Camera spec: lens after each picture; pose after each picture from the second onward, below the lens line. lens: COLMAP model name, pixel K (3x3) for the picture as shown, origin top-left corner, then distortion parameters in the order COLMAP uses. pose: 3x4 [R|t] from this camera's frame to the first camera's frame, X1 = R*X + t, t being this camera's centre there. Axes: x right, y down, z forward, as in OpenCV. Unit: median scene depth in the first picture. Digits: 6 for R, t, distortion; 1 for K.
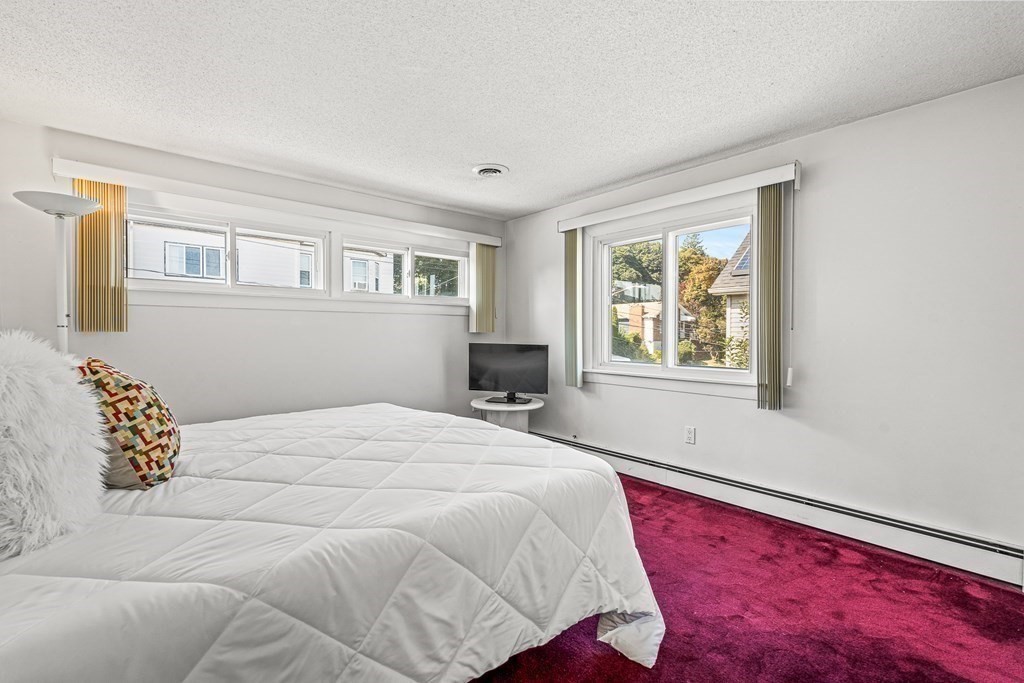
lens RADIAL K [[455.0, 0, 506.5], [0, 455.0, 341.3], [0, 0, 1]] dist [-0.003417, -0.000055]
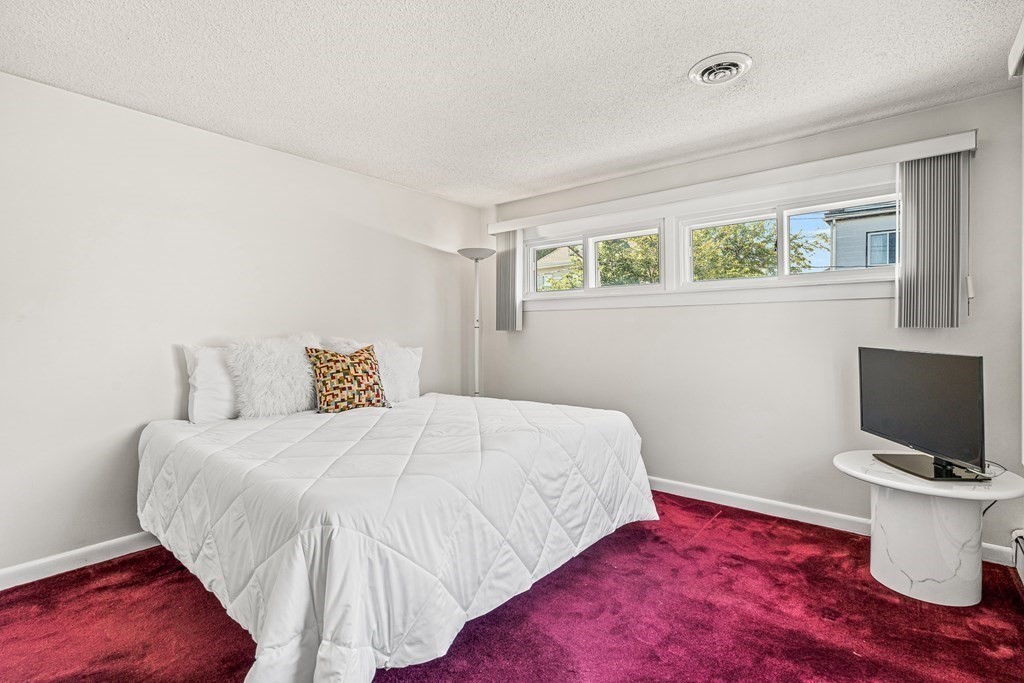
lens RADIAL K [[474.3, 0, 512.1], [0, 474.3, 330.9], [0, 0, 1]] dist [-0.002871, 0.000115]
pose [[0.161709, 0.008908, -0.986798, 0.648709], [-0.013322, 0.999888, 0.006843, -0.025534], [0.986749, 0.012040, 0.161809, 0.725976]]
